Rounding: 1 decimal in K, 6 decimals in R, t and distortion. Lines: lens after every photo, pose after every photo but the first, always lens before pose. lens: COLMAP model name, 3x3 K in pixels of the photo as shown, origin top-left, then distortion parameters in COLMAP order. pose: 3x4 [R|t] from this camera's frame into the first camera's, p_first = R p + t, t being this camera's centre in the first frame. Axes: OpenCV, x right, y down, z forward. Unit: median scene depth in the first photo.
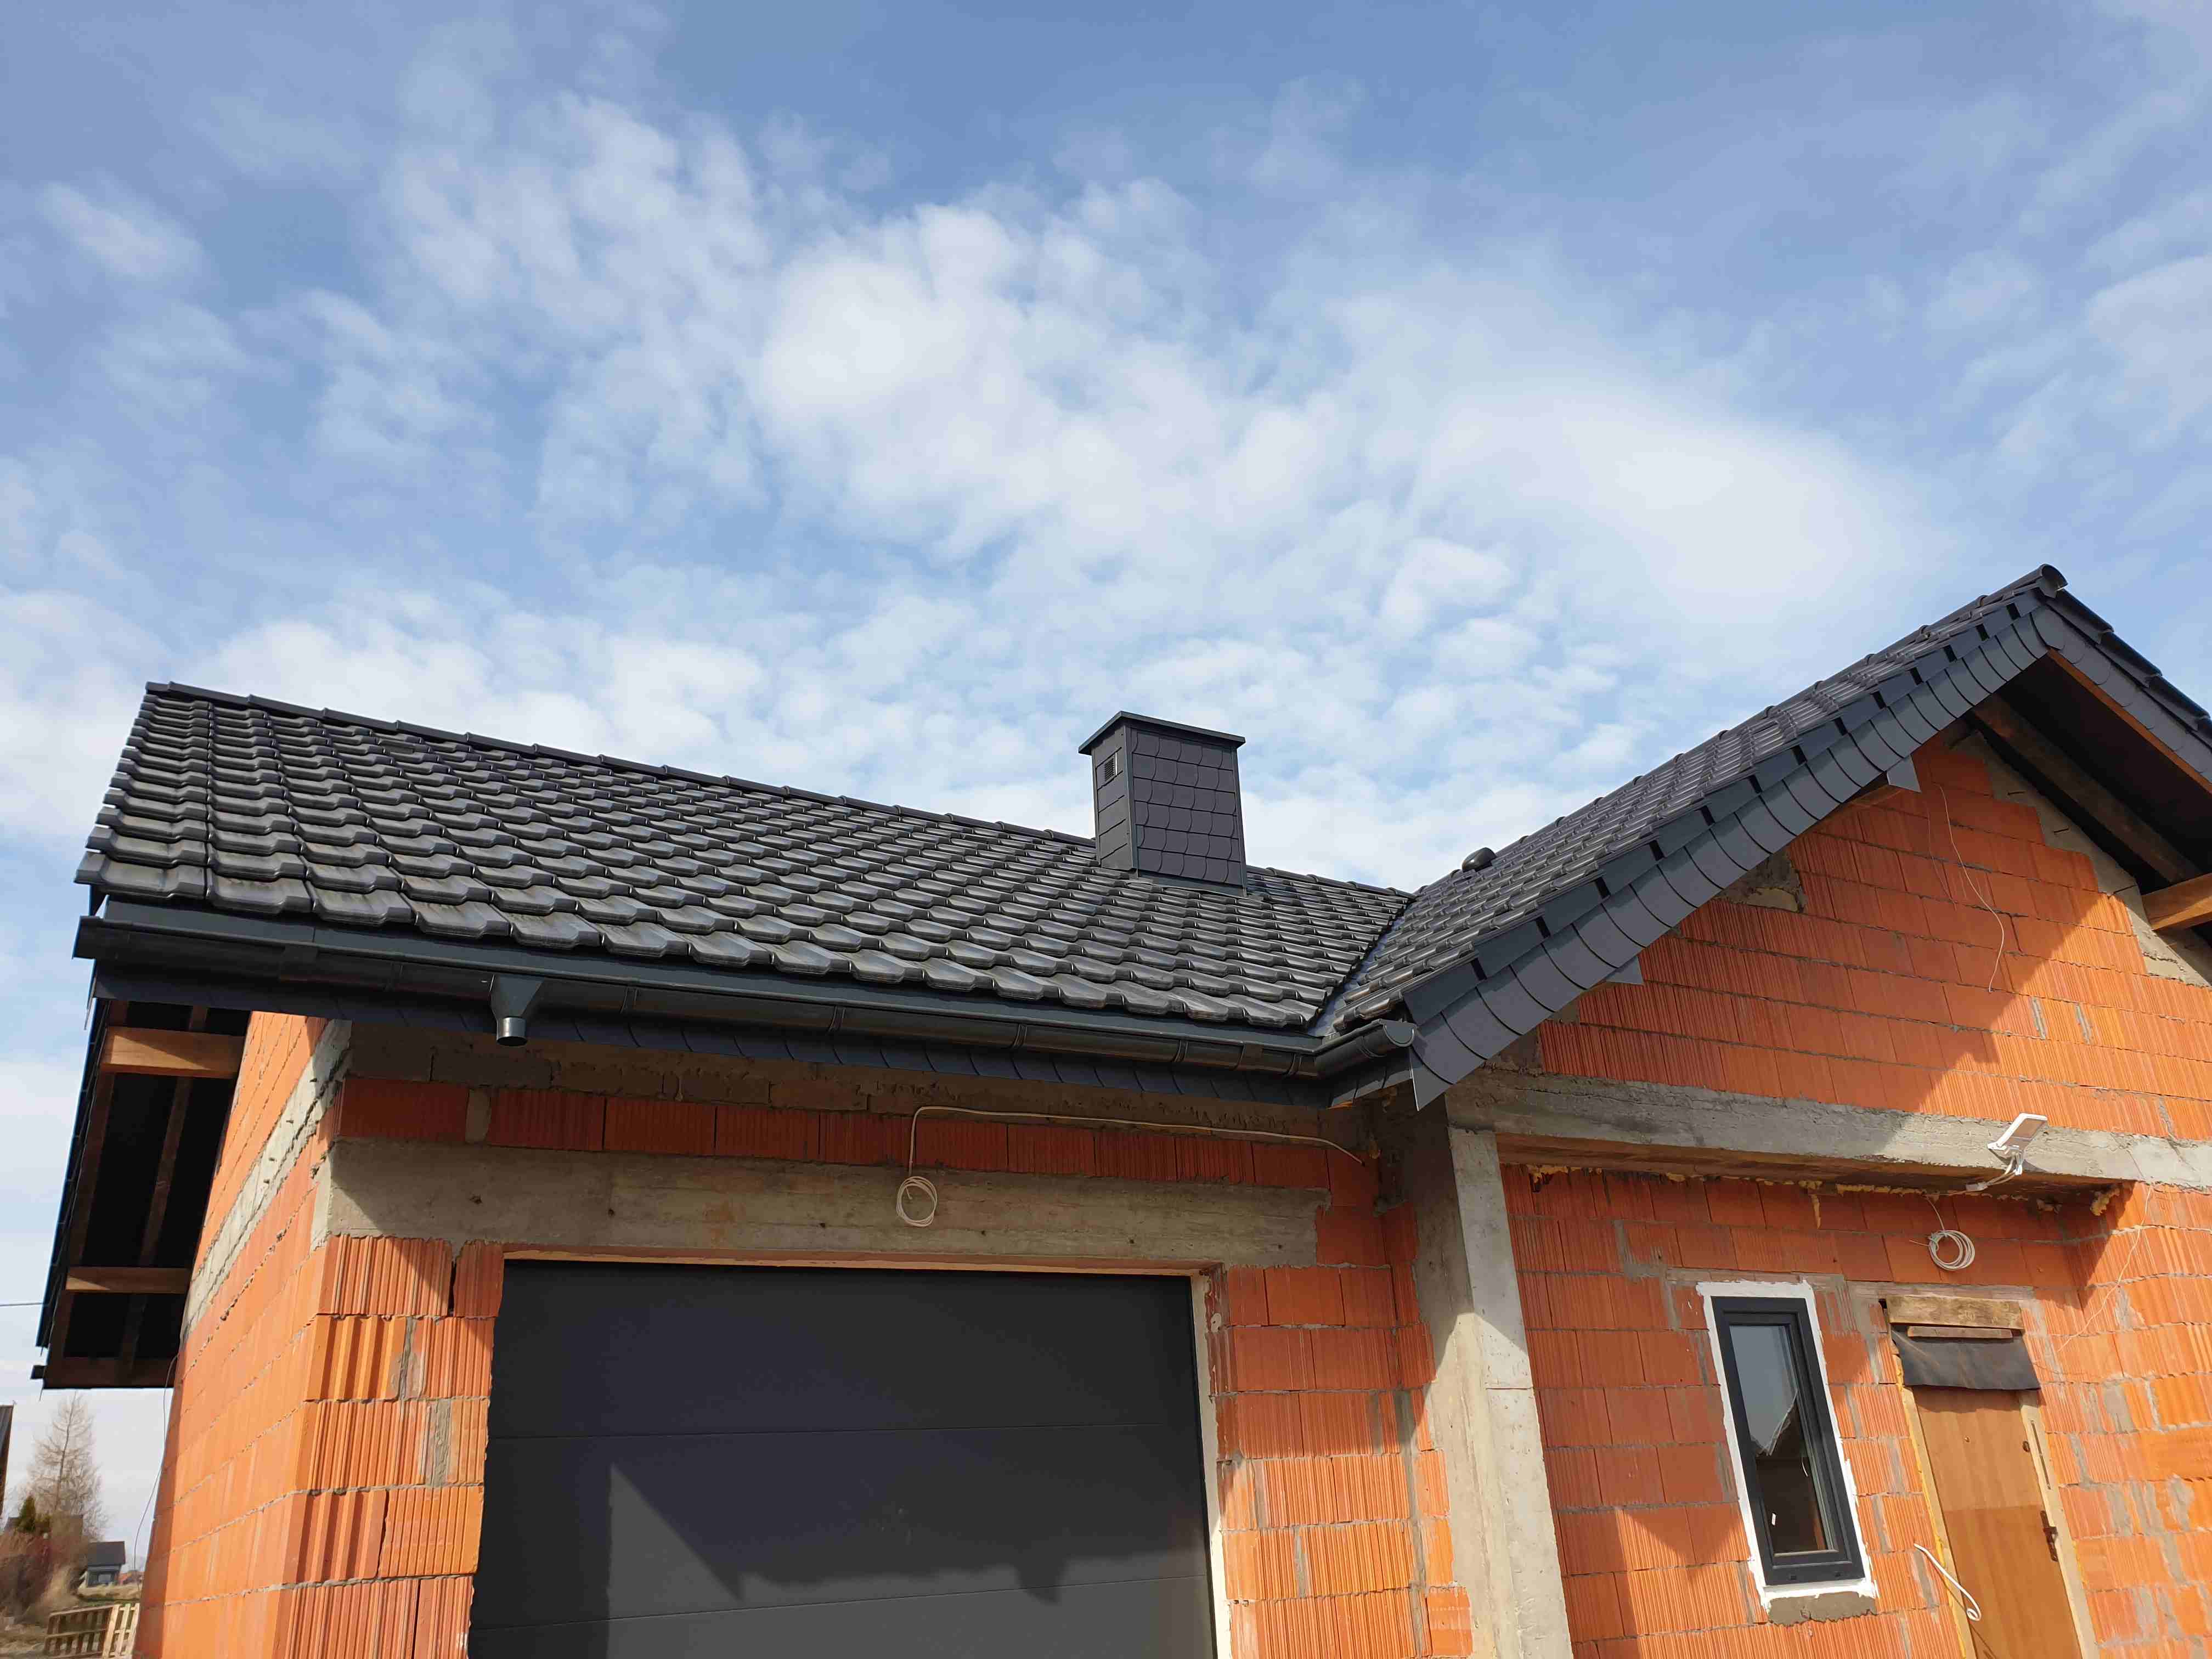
lens RADIAL K [[1676.7, 0, 1115.1], [0, 1676.7, 813.8], [0, 0, 1]] dist [0.028338, 0.005807]
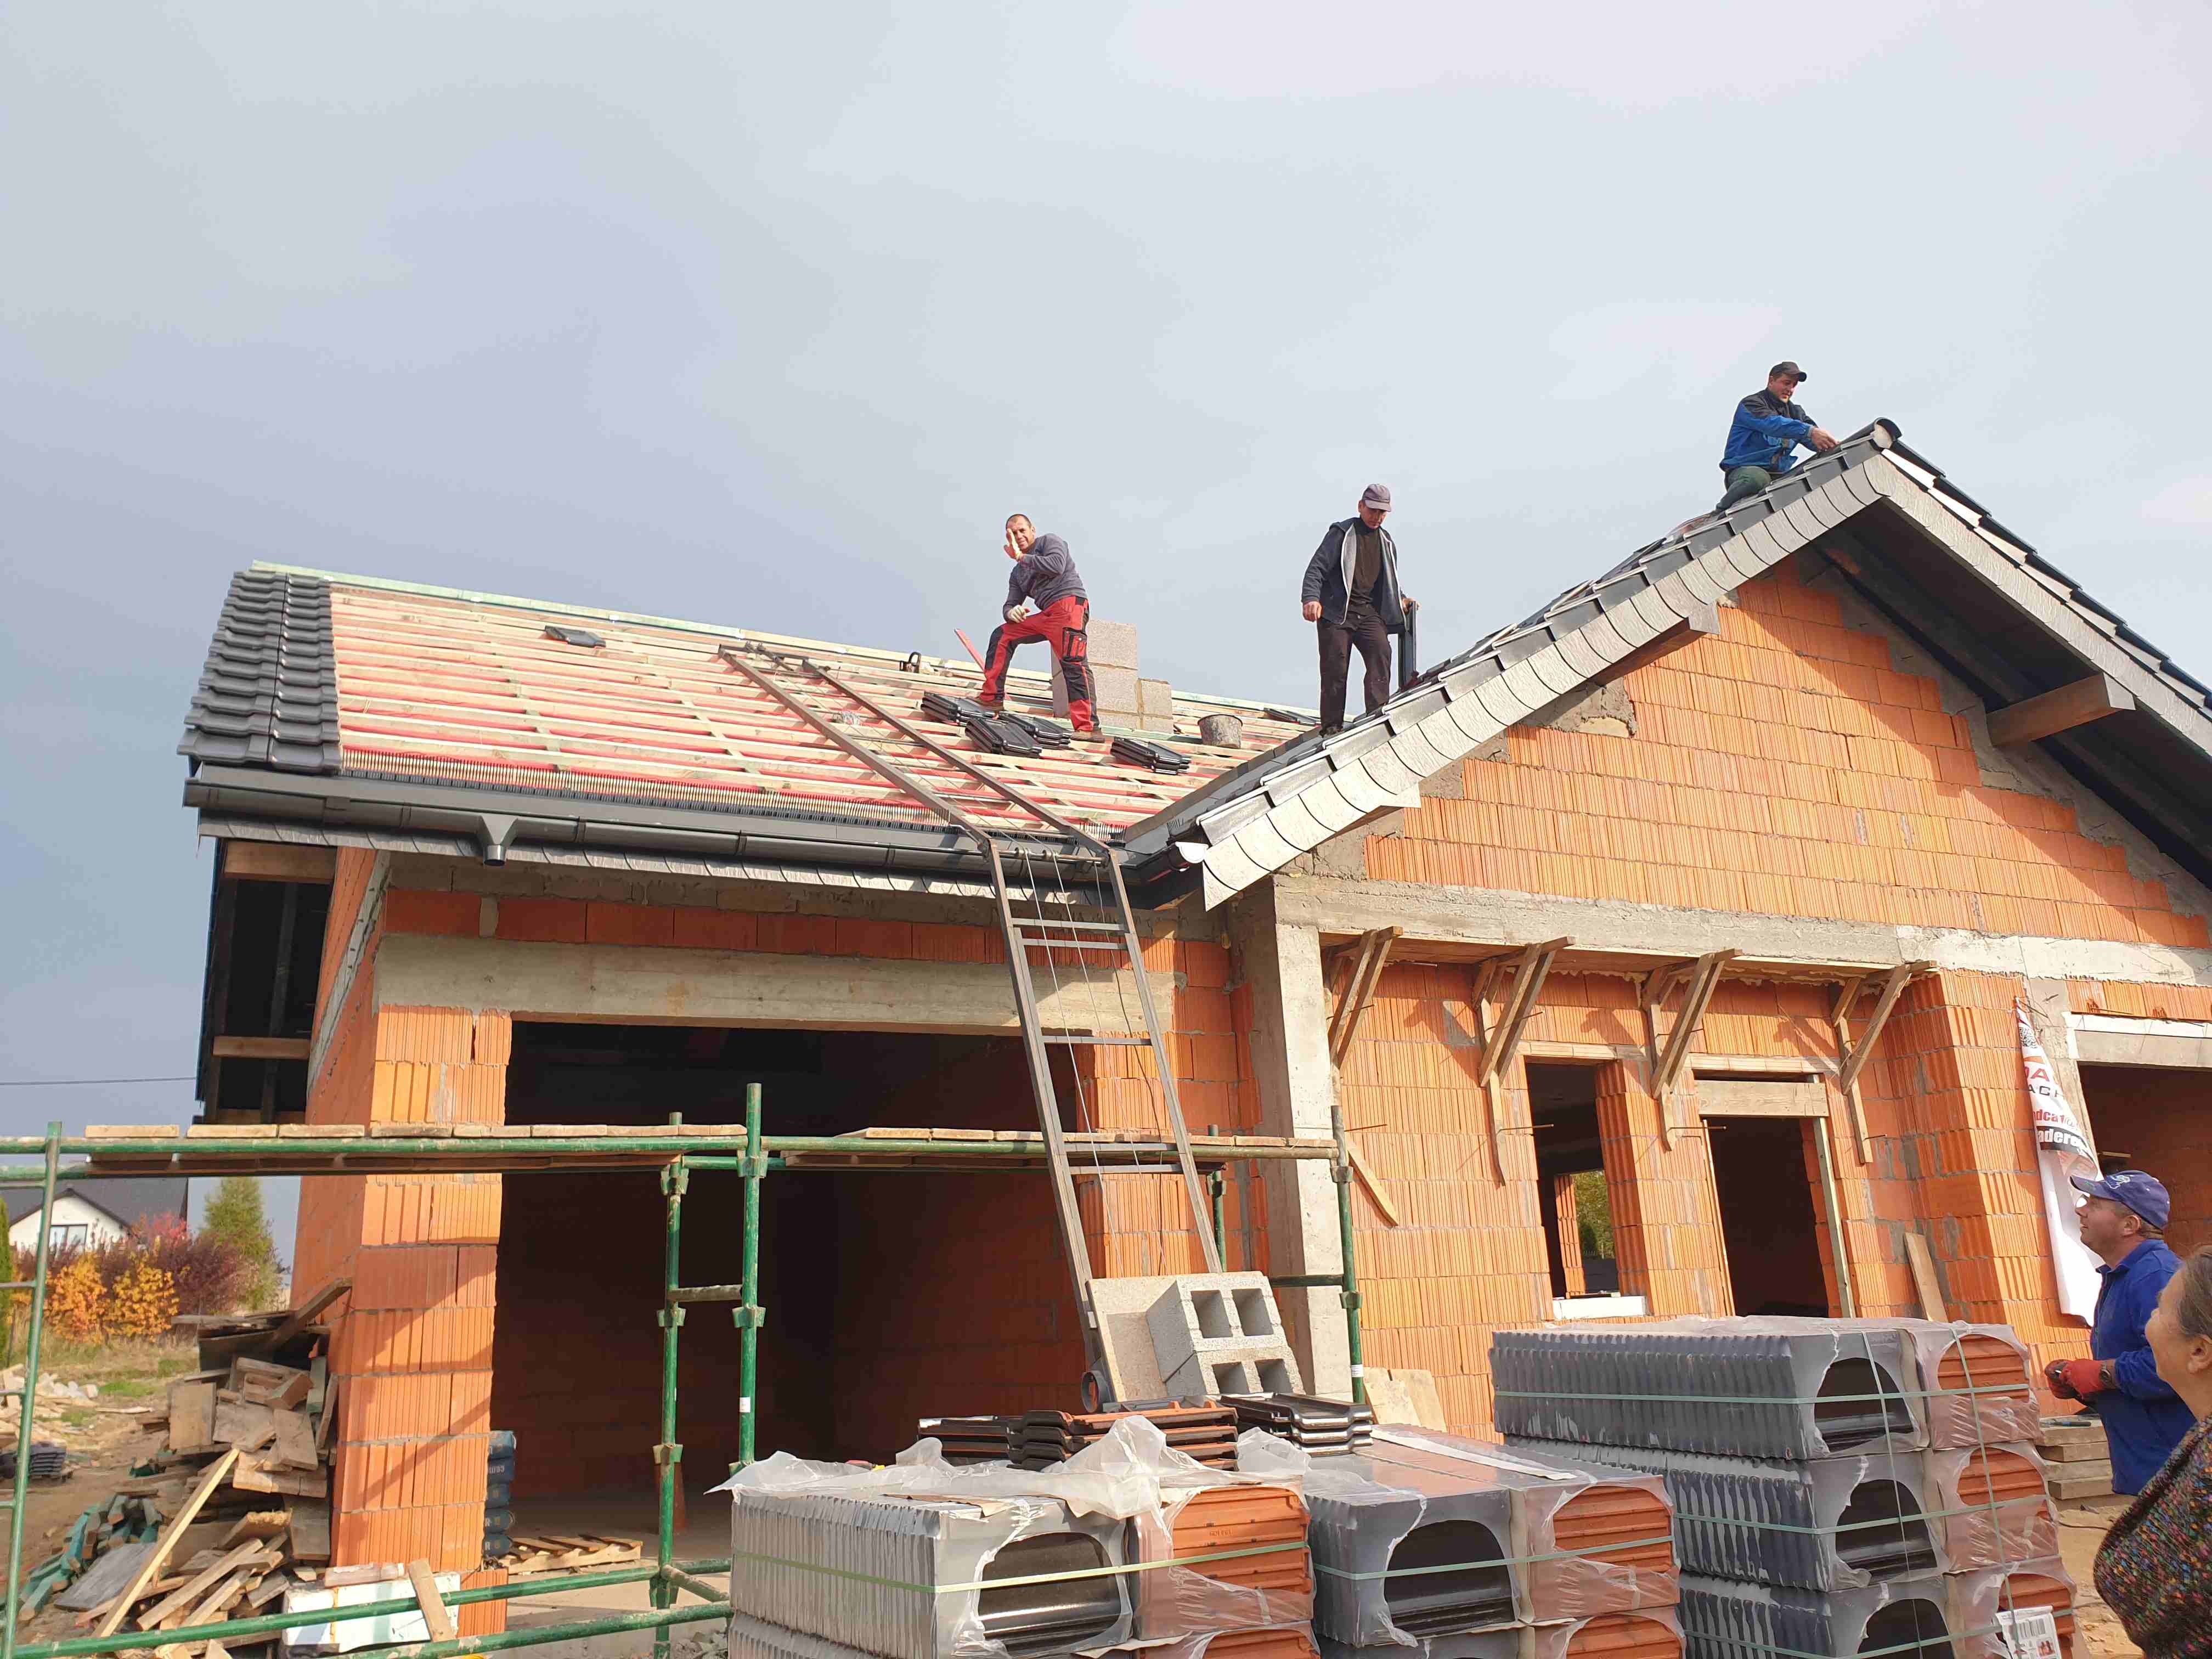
lens RADIAL K [[1662.7, 0, 1072.1], [0, 1662.7, 805.2], [0, 0, 1]] dist [0.053365, -0.058060]
pose [[0.997173, -0.007044, -0.074811, 0.131999], [0.015427, 0.993579, 0.112088, -0.035399], [0.073542, -0.112925, 0.990878, -0.191612]]
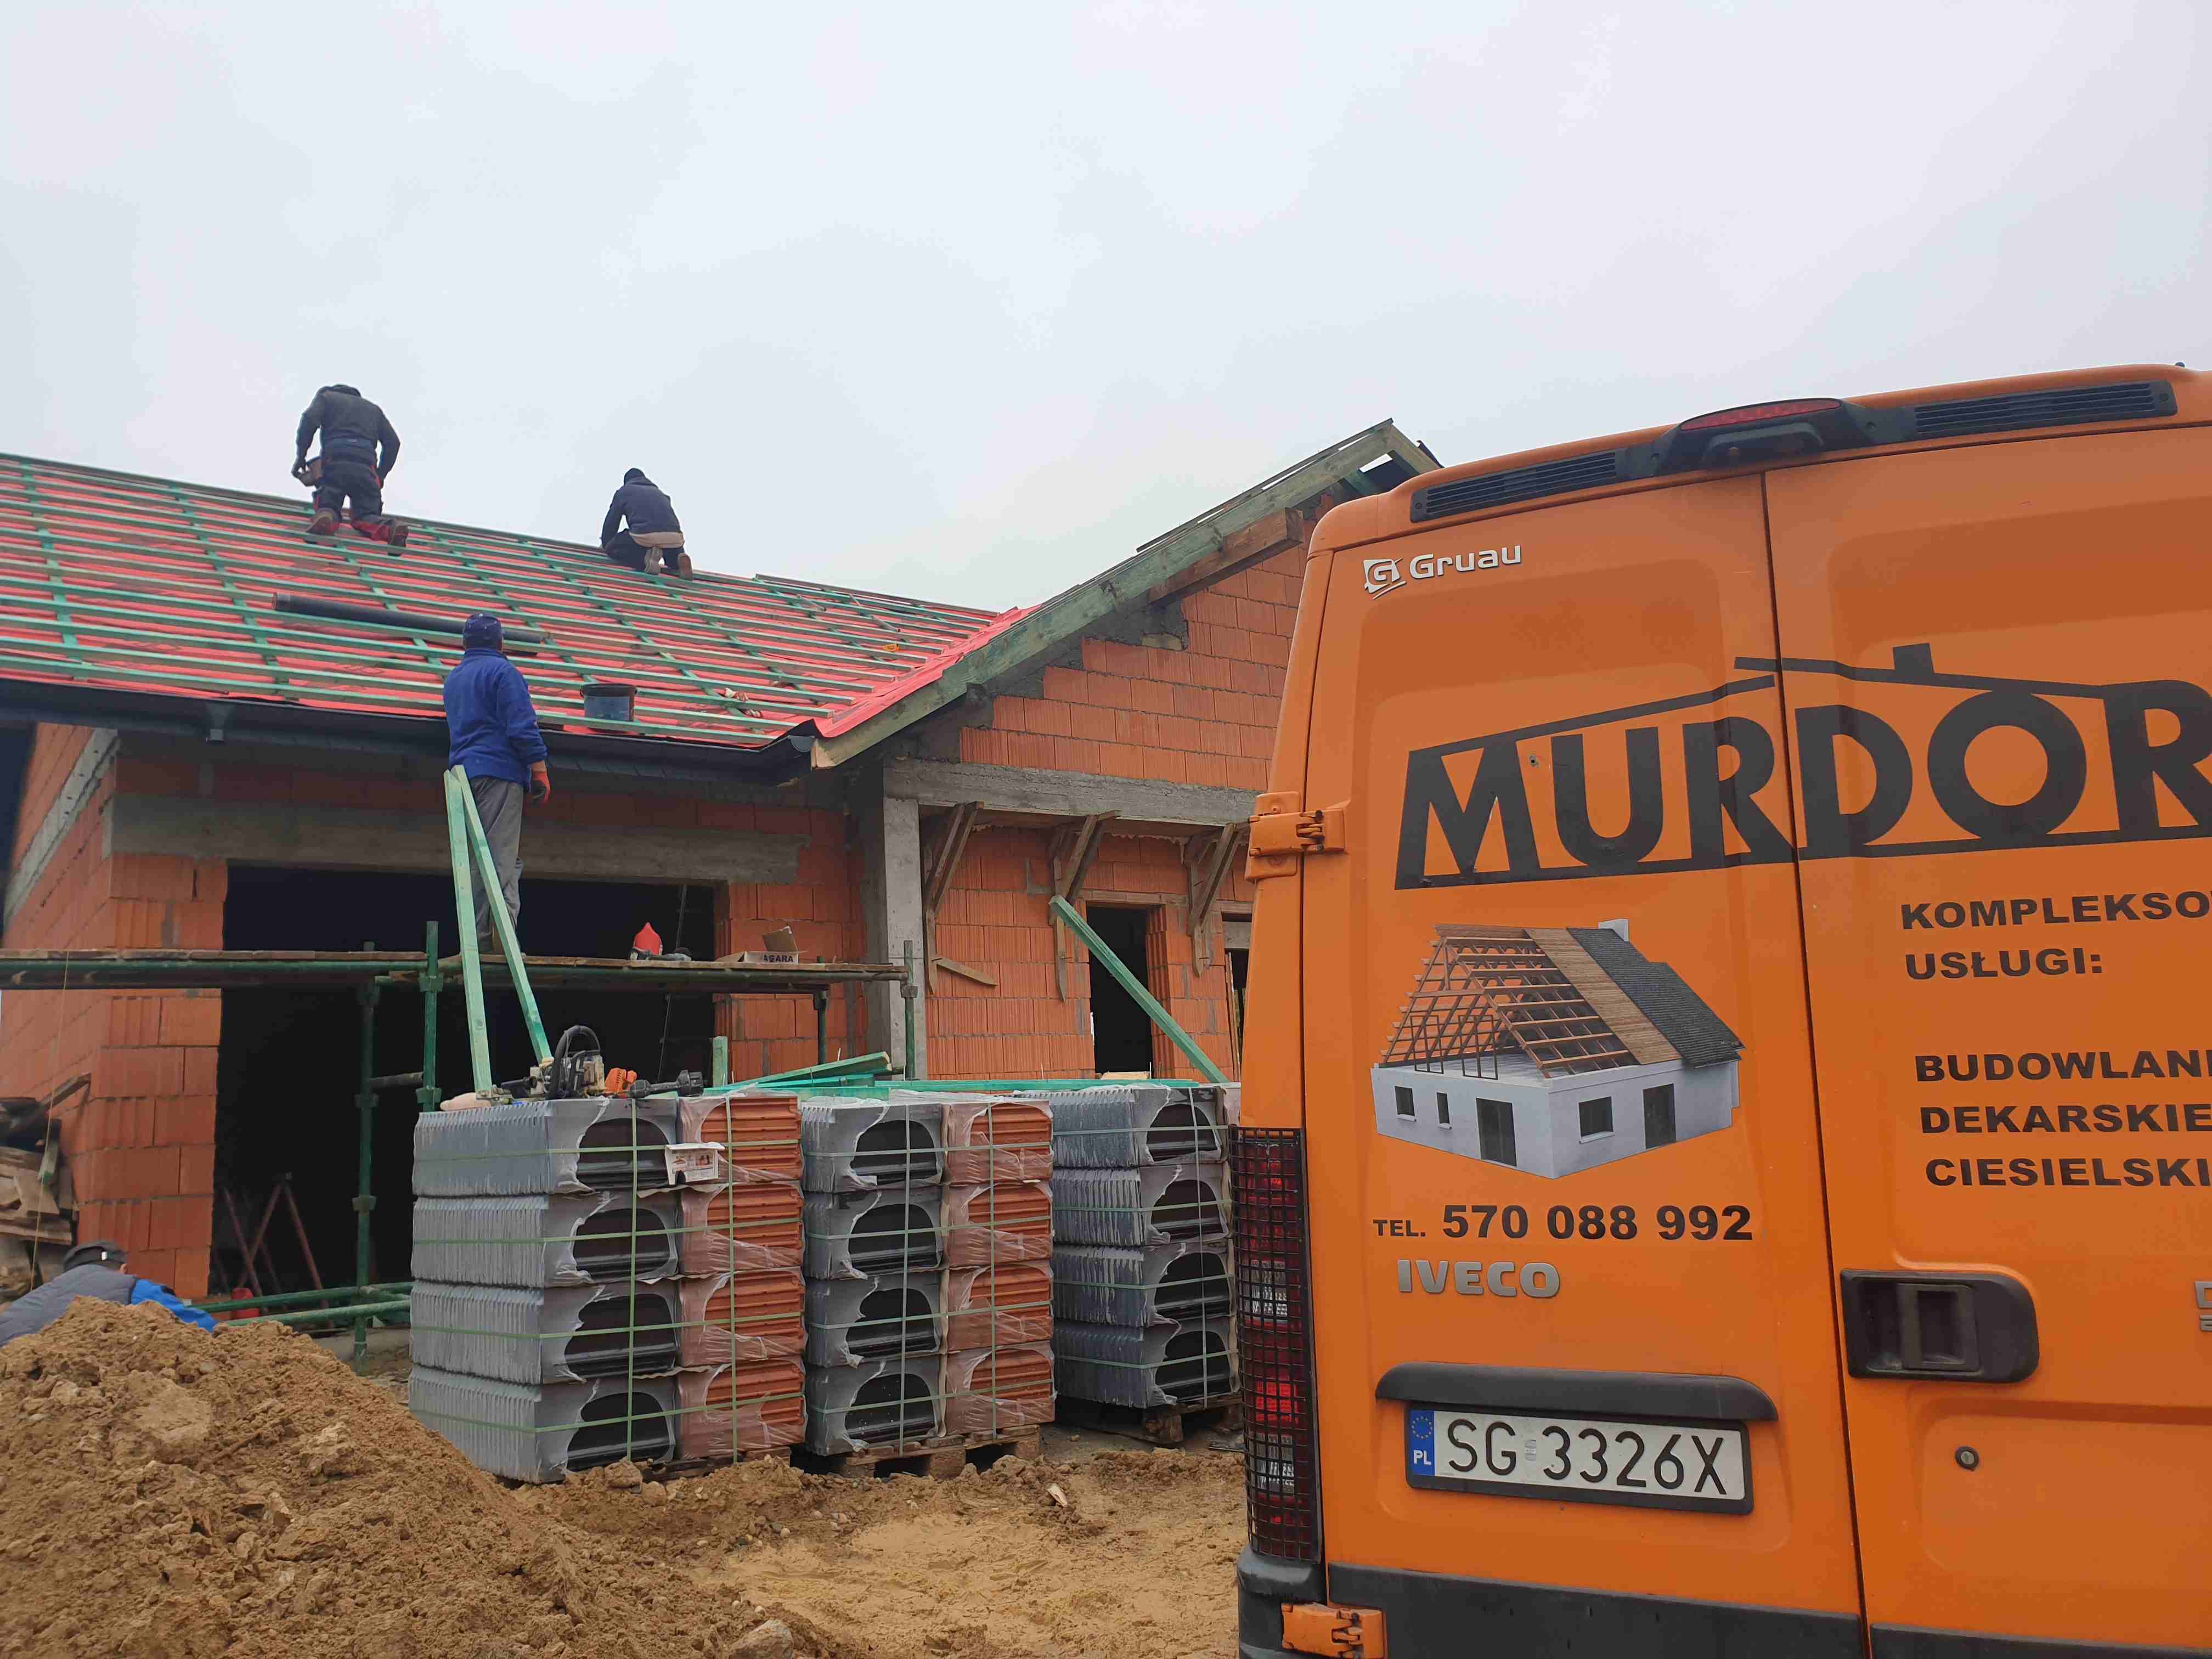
lens RADIAL K [[1662.7, 0, 1072.1], [0, 1662.7, 805.2], [0, 0, 1]] dist [0.053365, -0.058060]
pose [[0.995679, 0.022553, 0.090081, 0.221969], [-0.040944, 0.977297, 0.207878, -0.121427], [-0.083348, -0.210668, 0.973998, -0.465446]]
